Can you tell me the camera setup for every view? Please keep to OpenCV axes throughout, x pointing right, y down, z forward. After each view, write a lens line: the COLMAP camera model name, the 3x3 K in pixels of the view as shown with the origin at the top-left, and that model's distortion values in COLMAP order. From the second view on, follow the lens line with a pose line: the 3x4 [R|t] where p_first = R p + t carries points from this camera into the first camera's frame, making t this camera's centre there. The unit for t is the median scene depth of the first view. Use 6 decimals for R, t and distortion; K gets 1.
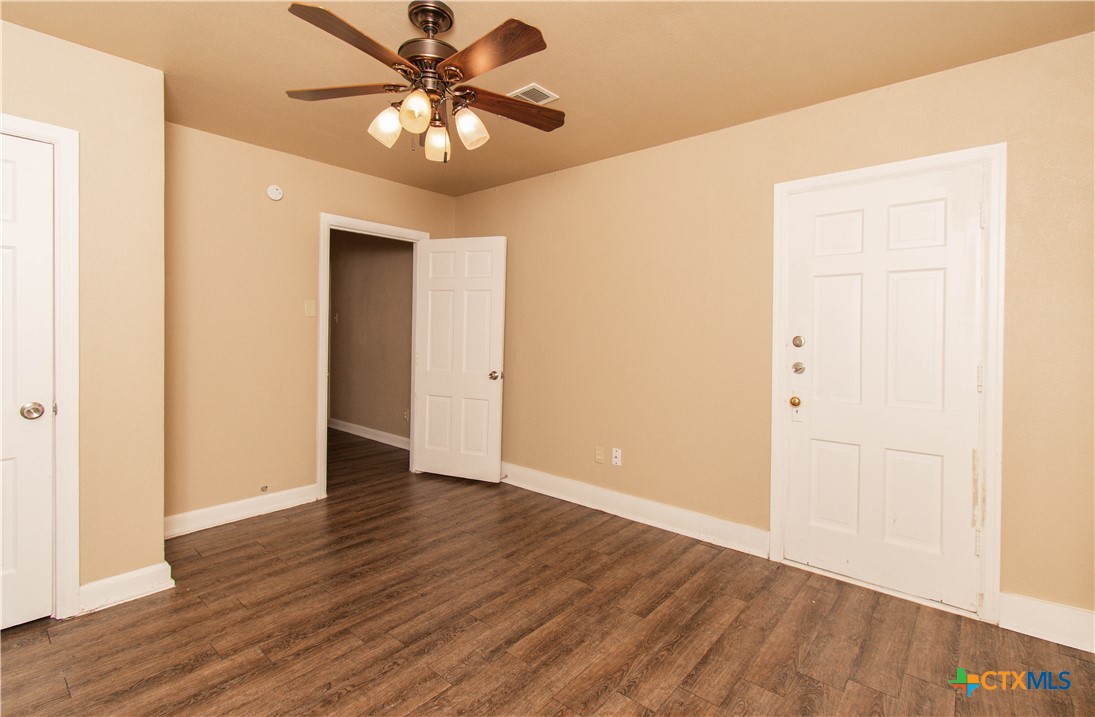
lens RADIAL K [[496.8, 0, 541.8], [0, 496.8, 337.5], [0, 0, 1]] dist [-0.000043, -0.000099]
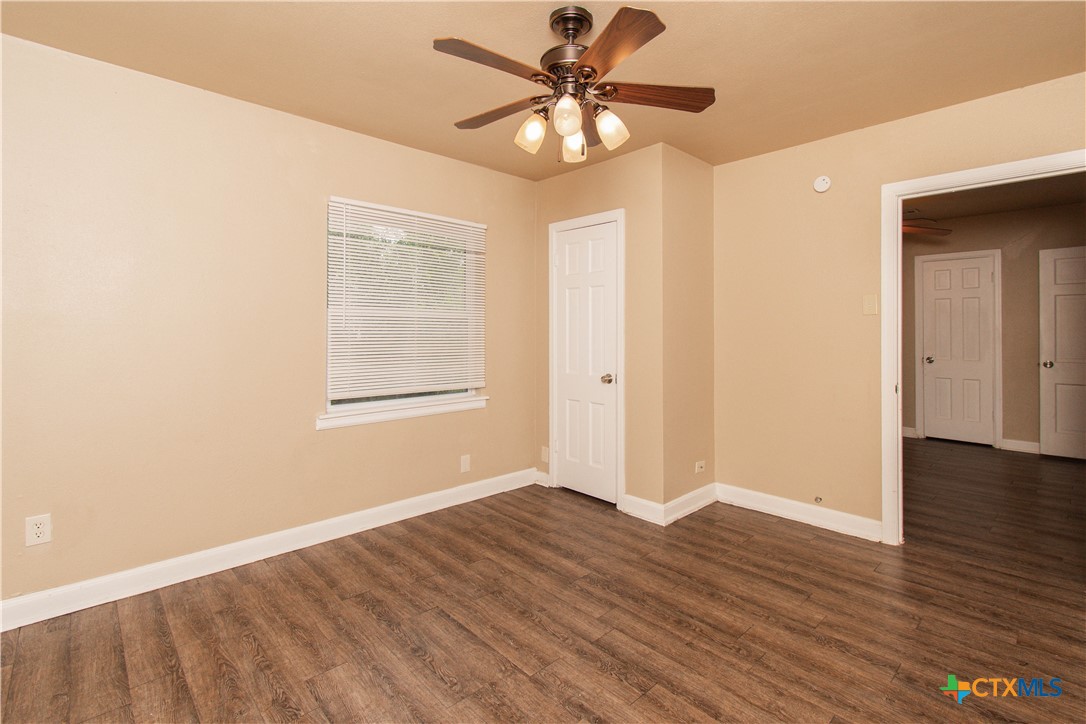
lens RADIAL K [[494.7, 0, 551.6], [0, 494.7, 333.4], [0, 0, 1]] dist [0.000819, -0.000486]
pose [[-0.084682, -0.004374, -0.996398, 0.665536], [-0.013011, 0.999910, -0.003283, -0.003447], [0.996323, 0.012686, -0.084731, 0.894087]]
